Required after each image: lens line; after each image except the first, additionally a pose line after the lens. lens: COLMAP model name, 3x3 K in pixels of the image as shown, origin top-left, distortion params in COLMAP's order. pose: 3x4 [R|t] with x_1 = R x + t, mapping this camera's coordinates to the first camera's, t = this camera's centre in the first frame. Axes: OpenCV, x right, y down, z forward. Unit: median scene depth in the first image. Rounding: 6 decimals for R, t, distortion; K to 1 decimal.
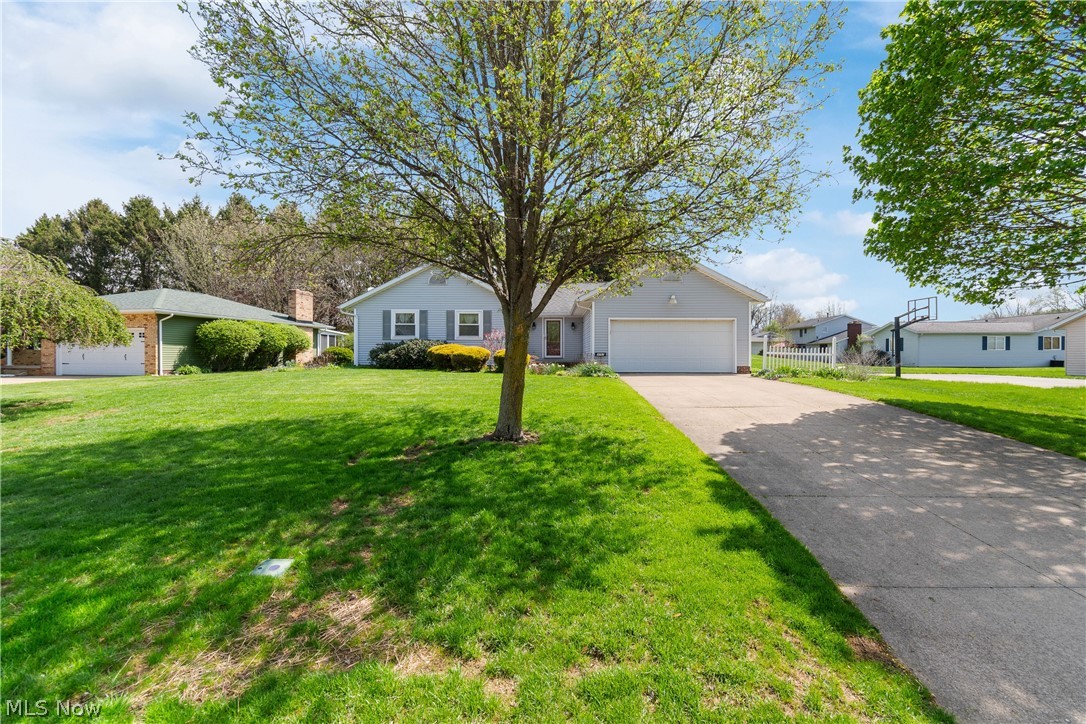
lens RADIAL K [[496.2, 0, 556.4], [0, 496.2, 338.3], [0, 0, 1]] dist [-0.001150, -0.000173]
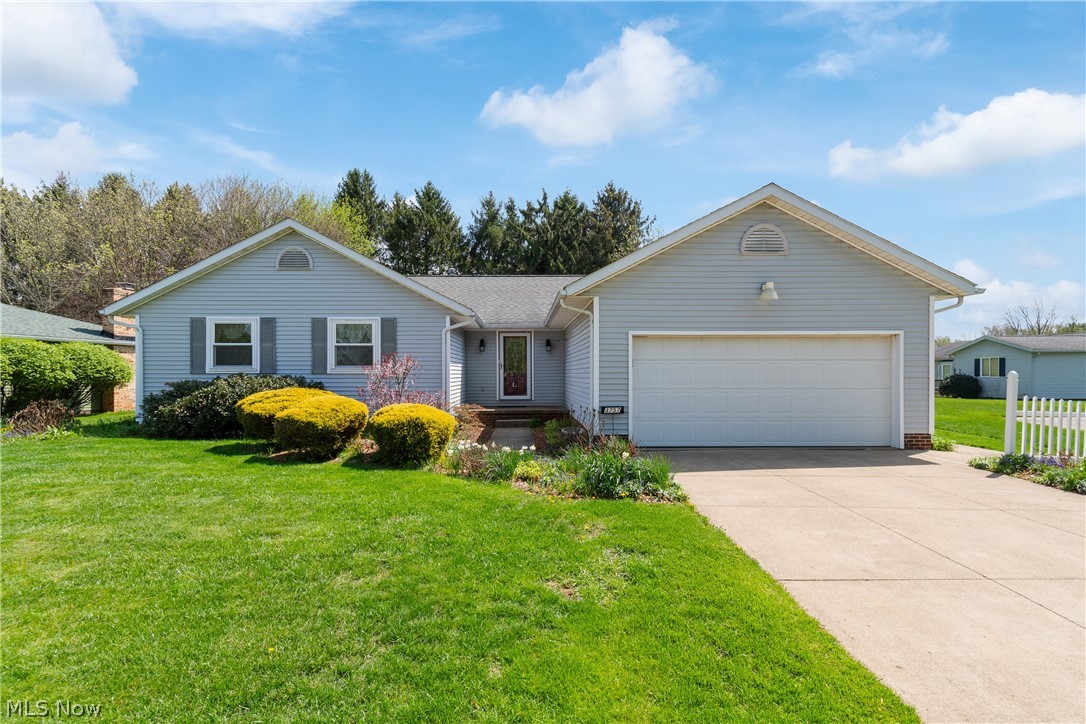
lens RADIAL K [[496.2, 0, 556.4], [0, 496.2, 338.3], [0, 0, 1]] dist [-0.001150, -0.000173]
pose [[0.998039, -0.003344, 0.062511, 0.006548], [0.005080, 0.999605, -0.027635, -0.018535], [-0.062393, 0.027898, 0.997662, 0.455431]]
